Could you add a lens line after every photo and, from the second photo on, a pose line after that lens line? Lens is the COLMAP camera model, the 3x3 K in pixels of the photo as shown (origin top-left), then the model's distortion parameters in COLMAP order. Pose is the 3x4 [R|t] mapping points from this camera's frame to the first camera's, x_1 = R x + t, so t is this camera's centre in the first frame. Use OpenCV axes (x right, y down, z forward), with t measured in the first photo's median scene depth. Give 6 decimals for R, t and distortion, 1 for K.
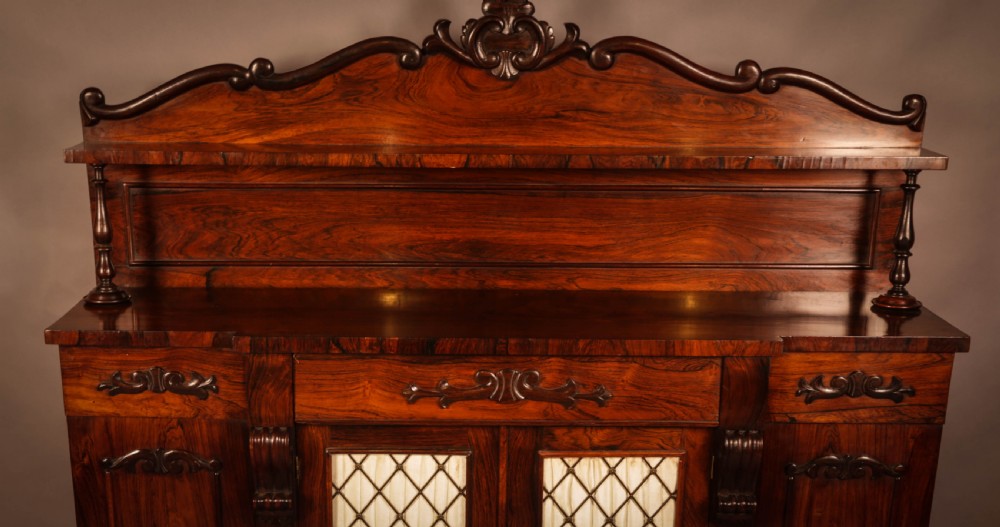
lens RADIAL K [[1279.5, 0, 460.3], [0, 1279.5, 420.7], [0, 0, 1]] dist [0.011265, 0.051050]
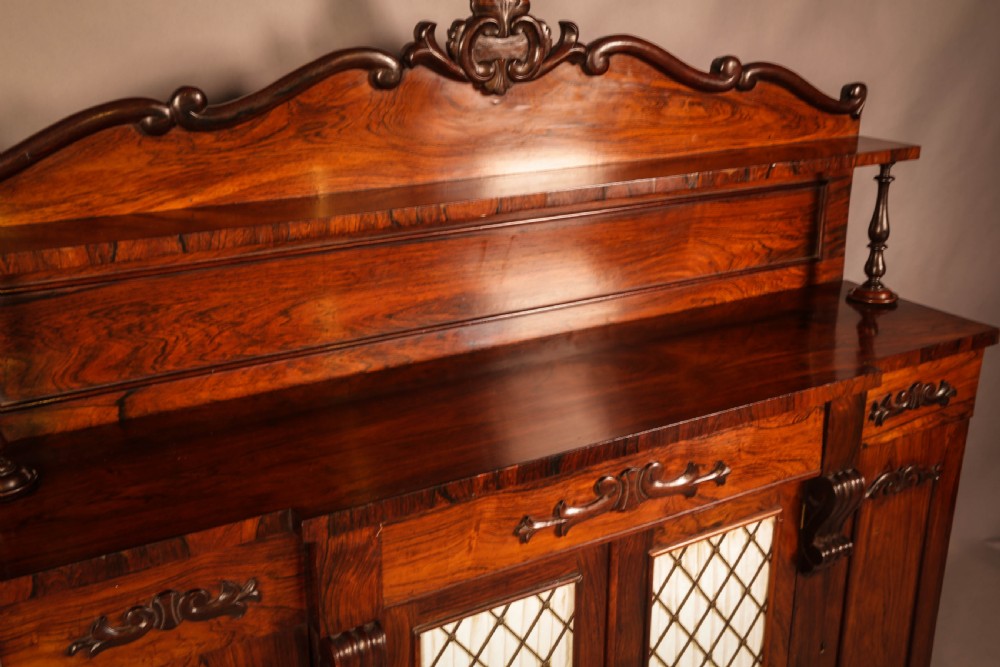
lens RADIAL K [[1057.2, 0, 500.0], [0, 1057.2, 333.5], [0, 0, 1]] dist [0.008432, 0.117969]
pose [[0.866205, -0.170185, 0.469816, -0.295611], [0.162267, 0.985061, 0.057653, -0.157960], [-0.472609, 0.026297, 0.880880, 0.426022]]
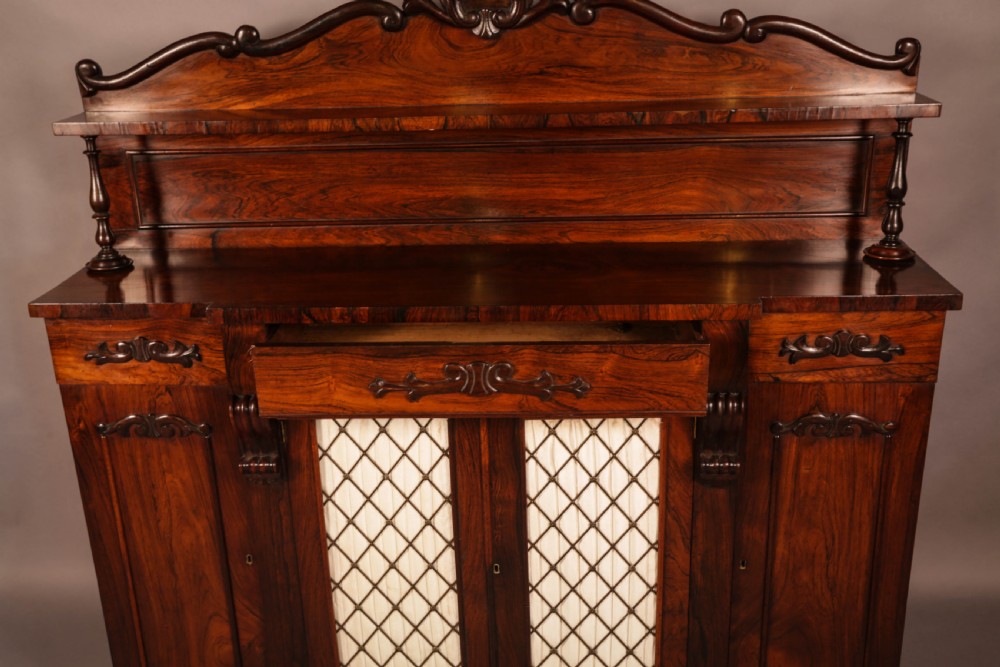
lens RADIAL K [[1036.6, 0, 500.0], [0, 1036.6, 333.5], [0, 0, 1]] dist [0.005989, 0.115447]
pose [[0.997099, -0.014305, -0.074761, 0.102374], [0.017053, 0.999197, 0.036246, -0.064826], [0.074183, -0.037416, 0.996543, 0.183045]]
